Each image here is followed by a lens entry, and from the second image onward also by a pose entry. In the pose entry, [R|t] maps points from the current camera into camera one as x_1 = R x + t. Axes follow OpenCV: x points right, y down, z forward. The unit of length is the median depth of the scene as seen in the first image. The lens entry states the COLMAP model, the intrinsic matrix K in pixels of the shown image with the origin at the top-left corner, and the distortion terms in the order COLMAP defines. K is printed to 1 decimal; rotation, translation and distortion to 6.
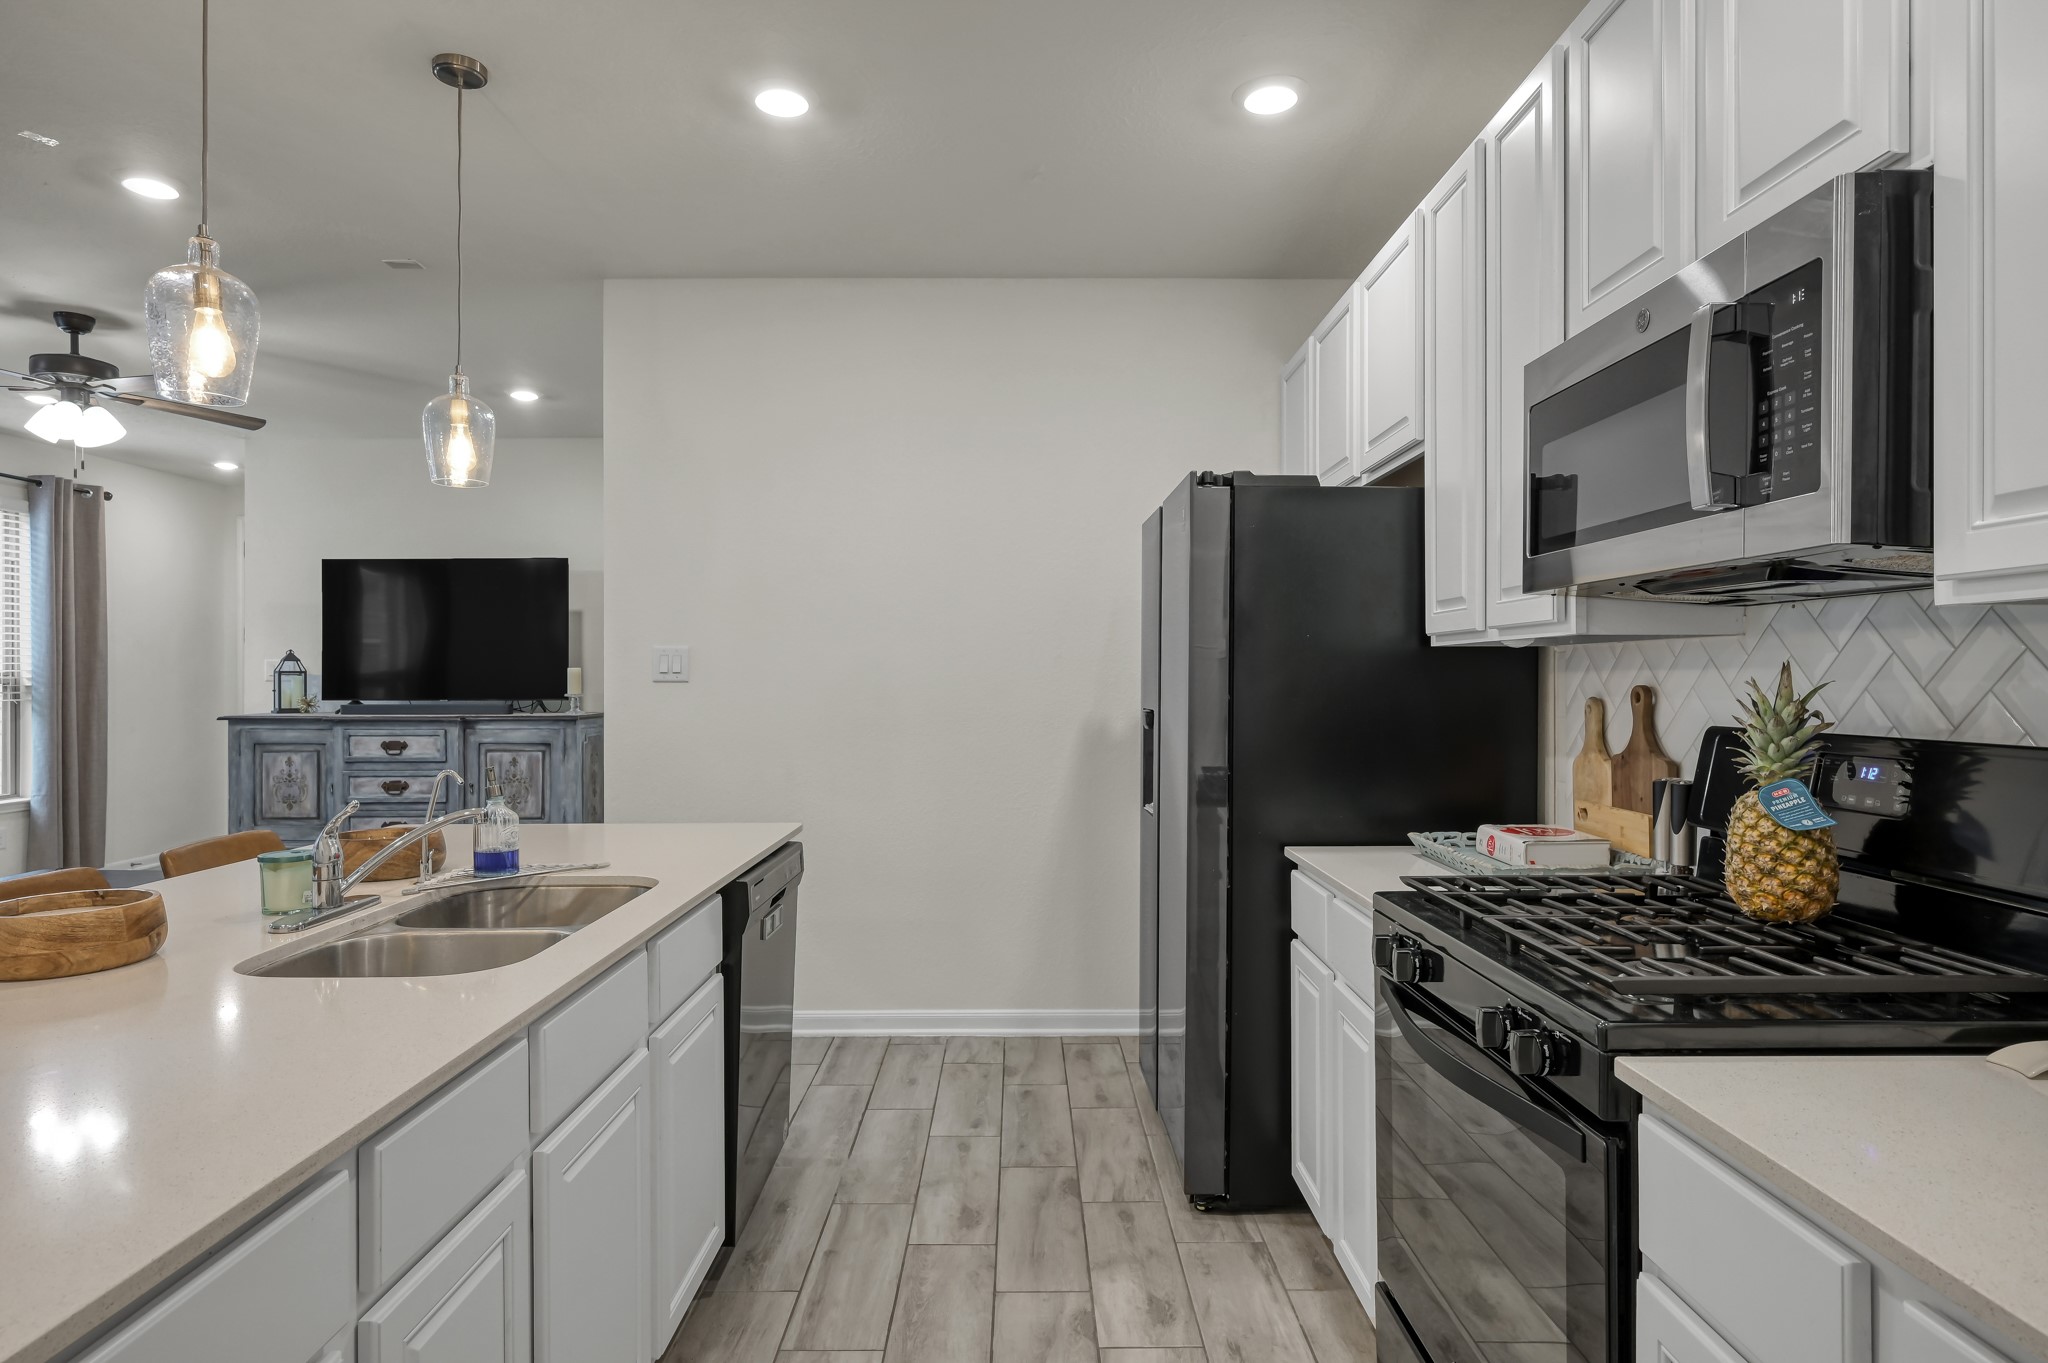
lens RADIAL K [[1118.0, 0, 1024.7], [0, 1118.0, 678.4], [0, 0, 1]] dist [-0.002650, -0.000525]
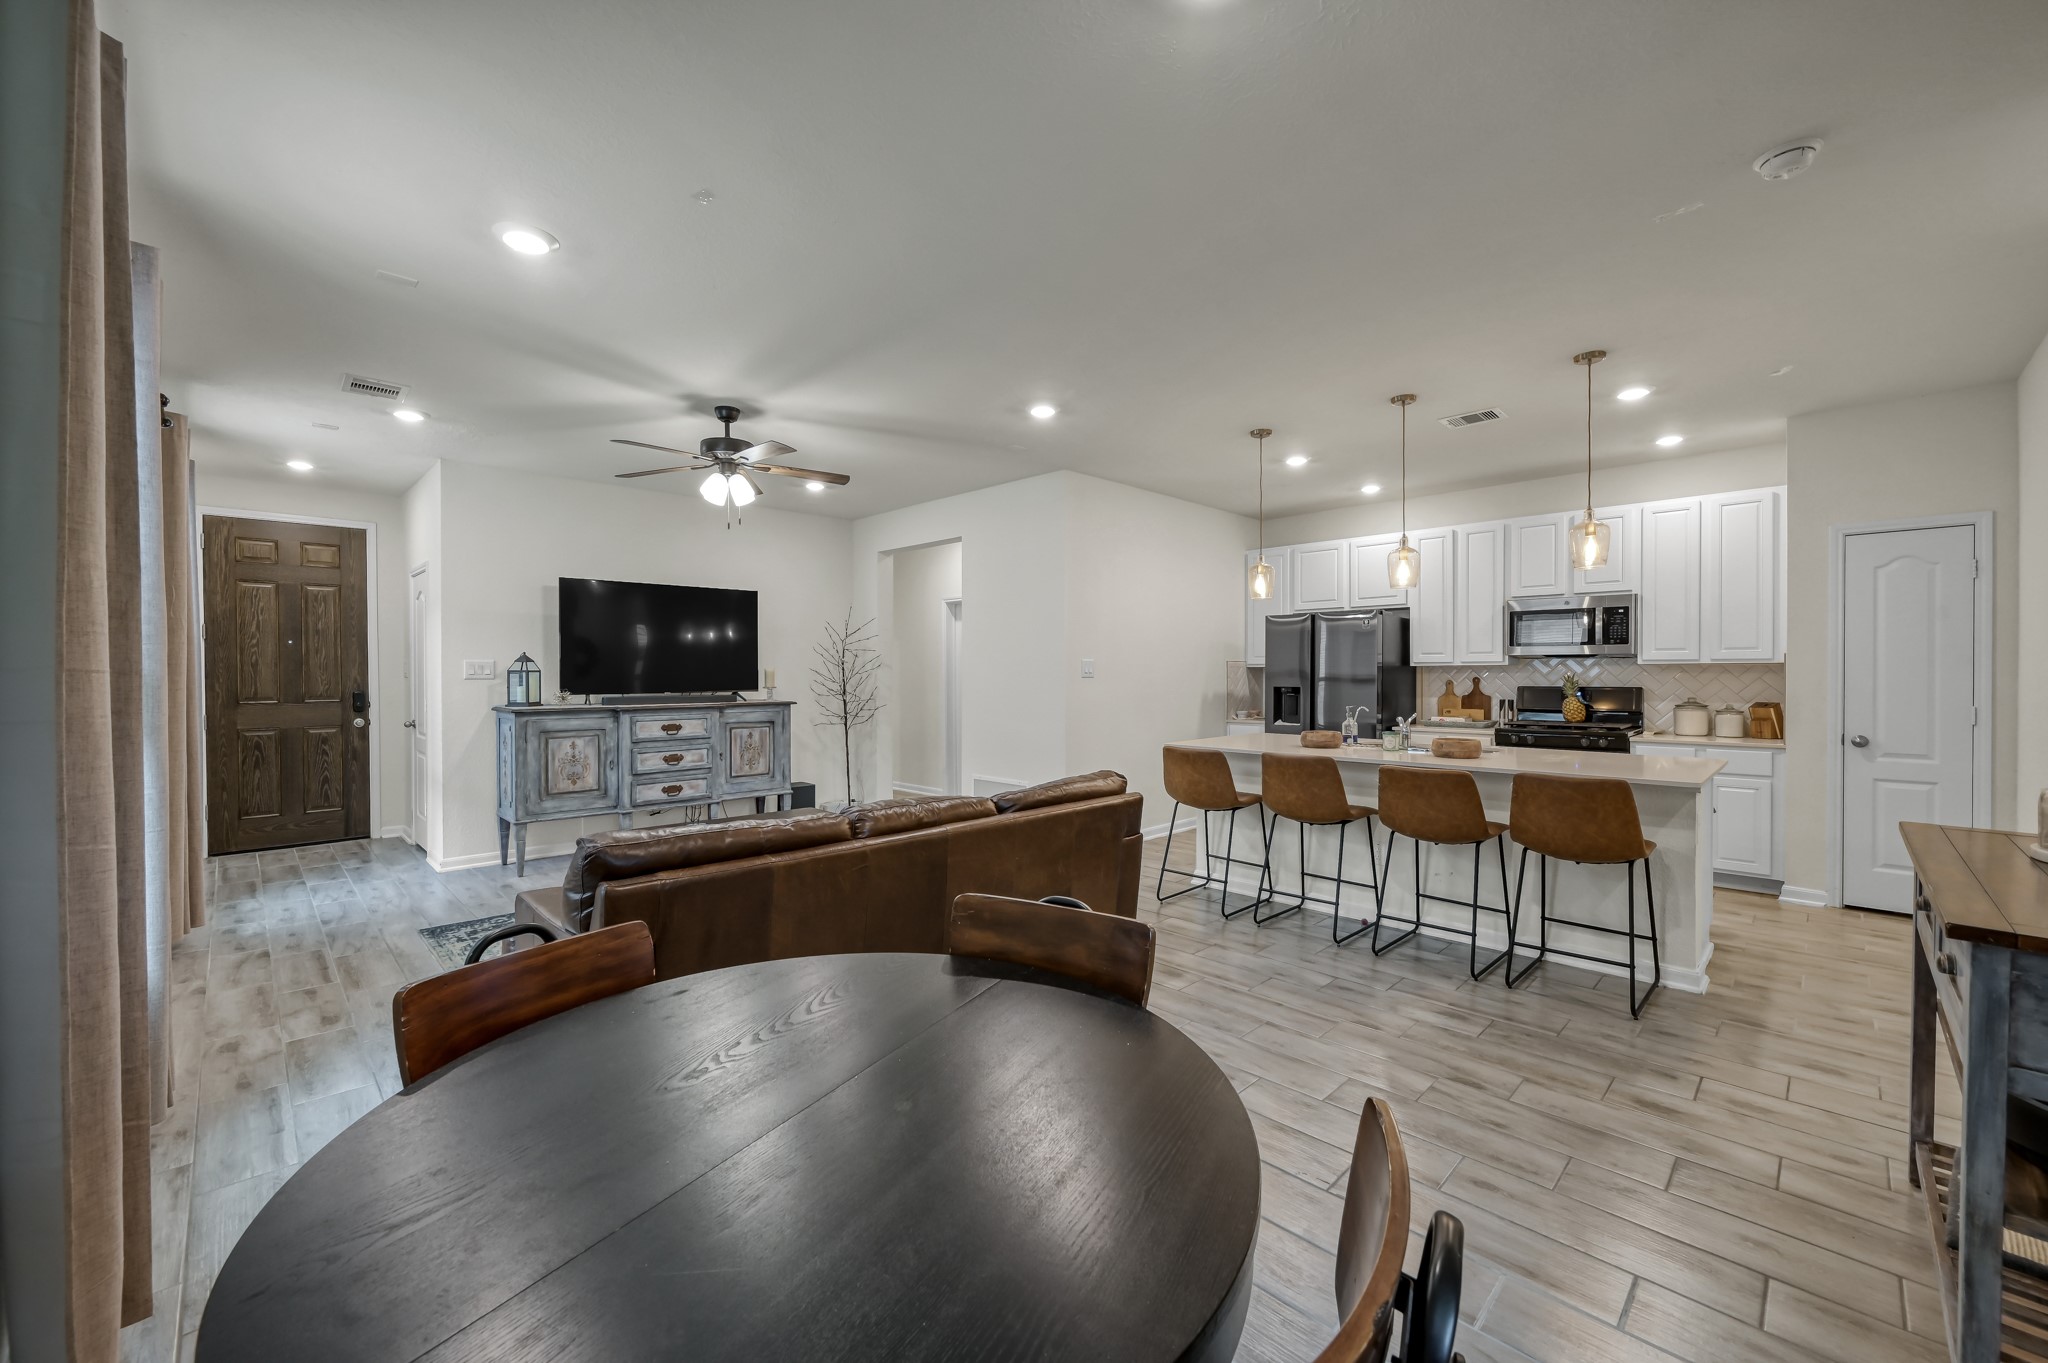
lens RADIAL K [[804.4, 0, 1024.1], [0, 804.4, 680.1], [0, 0, 1]] dist [-0.002562, 0.000550]
pose [[0.714952, -0.006378, 0.699145, -1.423976], [0.001209, 0.999968, 0.007886, -0.003863], [-0.699173, -0.004792, 0.714937, 0.054010]]
